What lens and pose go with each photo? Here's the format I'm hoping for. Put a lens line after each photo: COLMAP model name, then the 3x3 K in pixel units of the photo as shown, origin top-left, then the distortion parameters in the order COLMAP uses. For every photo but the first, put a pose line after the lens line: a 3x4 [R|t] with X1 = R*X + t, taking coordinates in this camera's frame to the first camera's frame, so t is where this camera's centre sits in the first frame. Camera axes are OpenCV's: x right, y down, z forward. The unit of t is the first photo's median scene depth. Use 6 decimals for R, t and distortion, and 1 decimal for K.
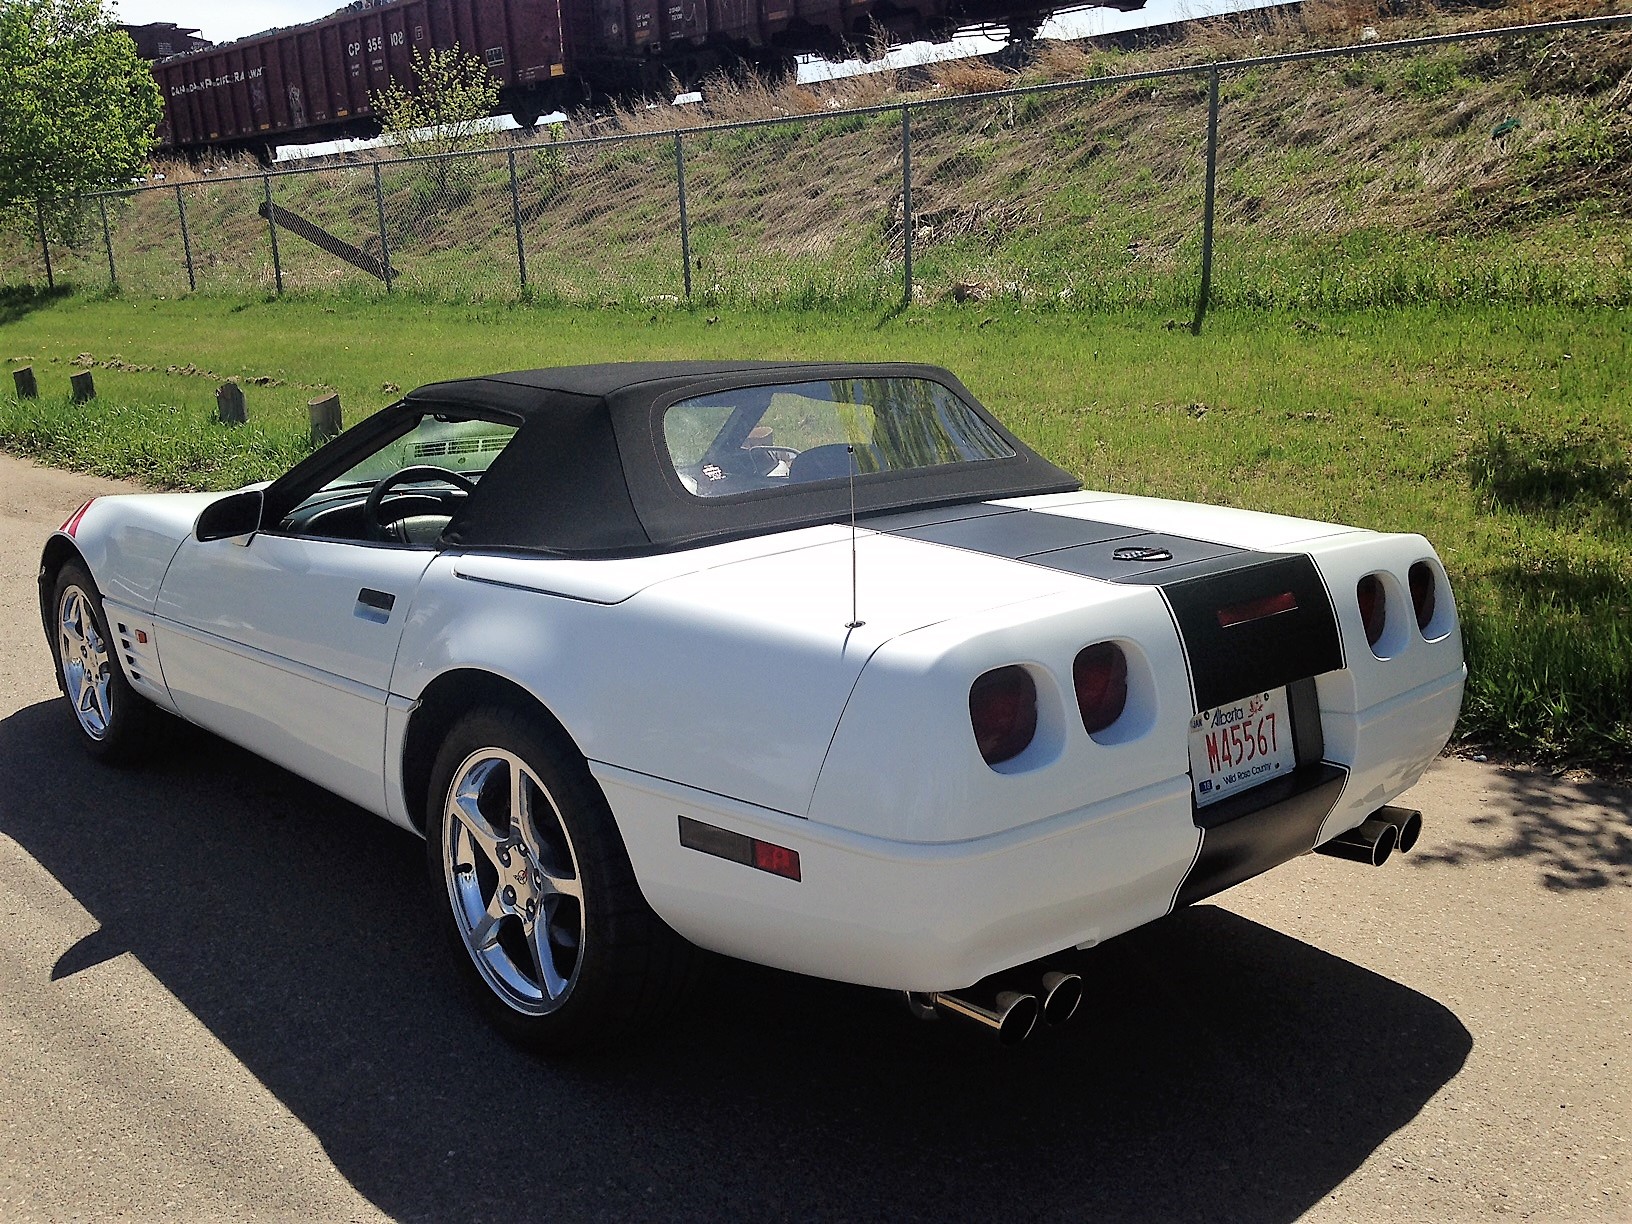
lens RADIAL K [[1502.0, 0, 811.2], [0, 1502.0, 649.4], [0, 0, 1]] dist [0.186334, -0.259192]
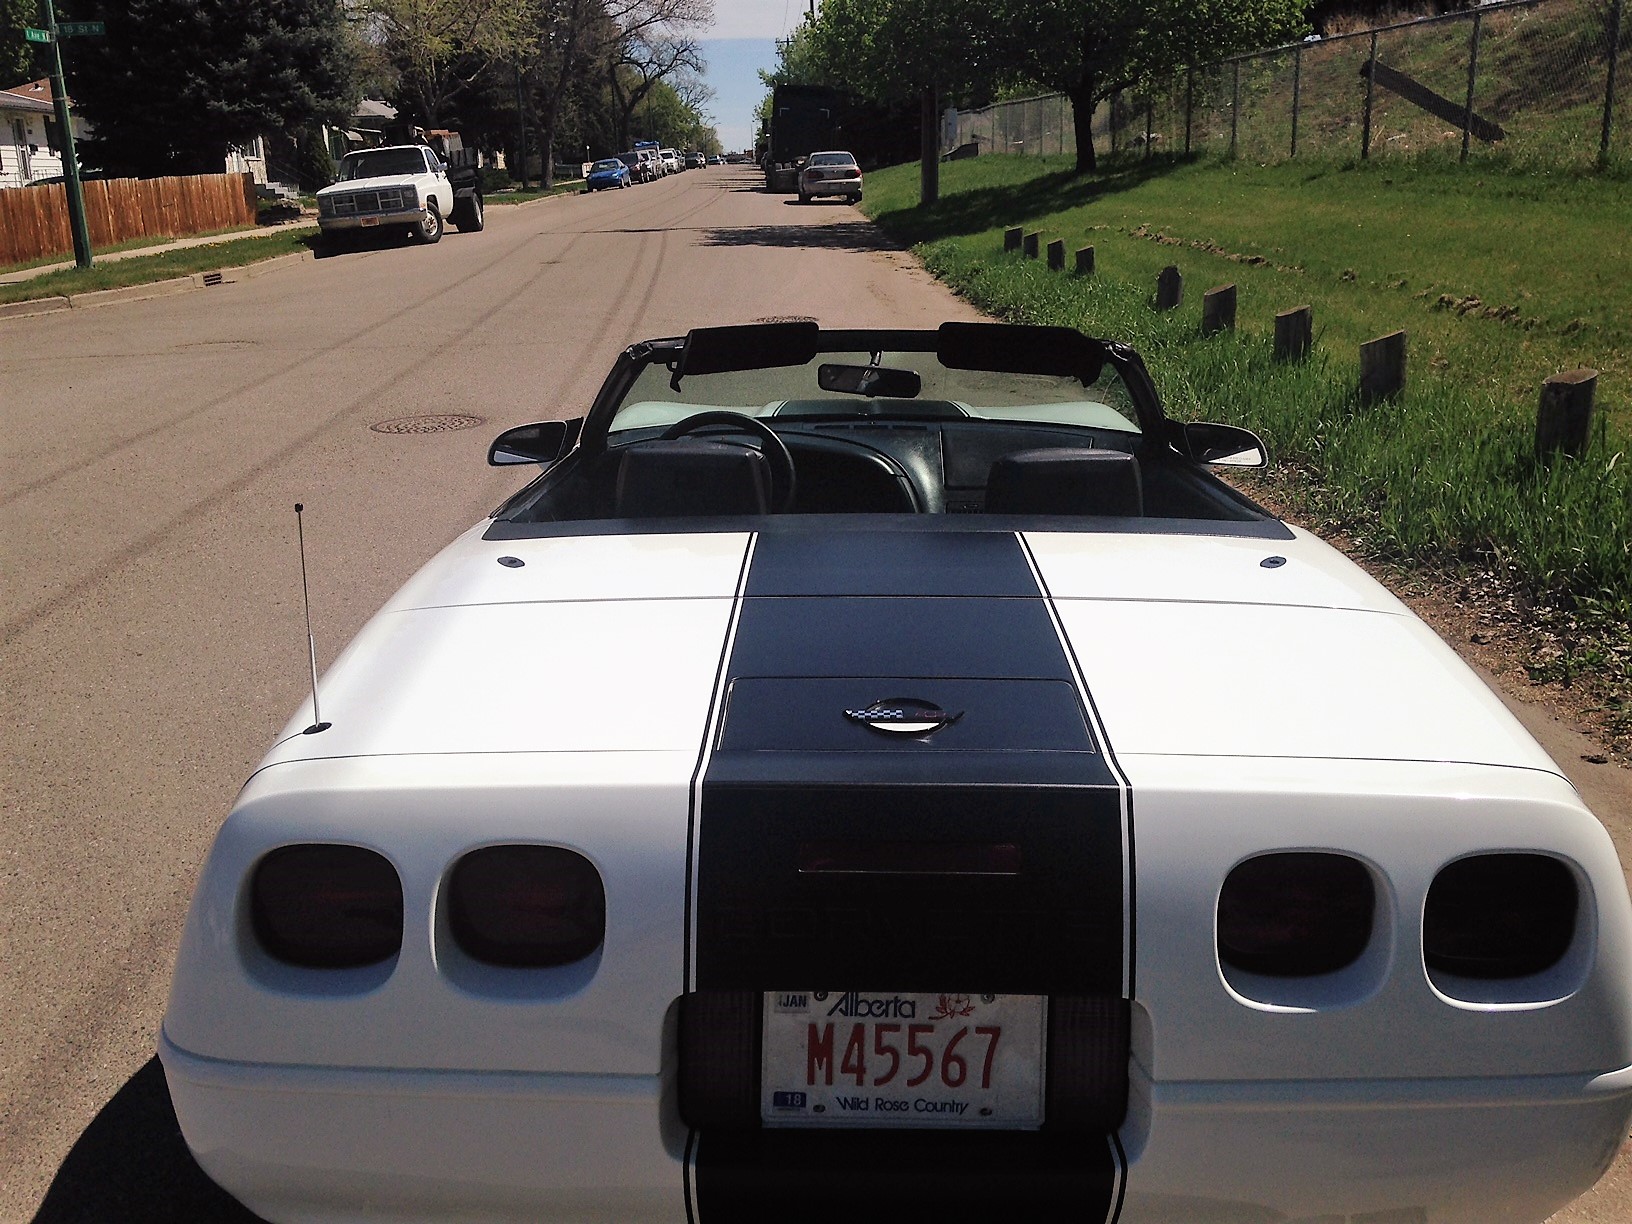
lens RADIAL K [[1502.0, 0, 811.2], [0, 1502.0, 649.4], [0, 0, 1]] dist [0.186334, -0.259192]
pose [[0.729407, 0.219621, -0.647868, 0.619800], [-0.161868, 0.975579, 0.148471, -0.185000], [0.664654, -0.003426, 0.747144, 0.514267]]
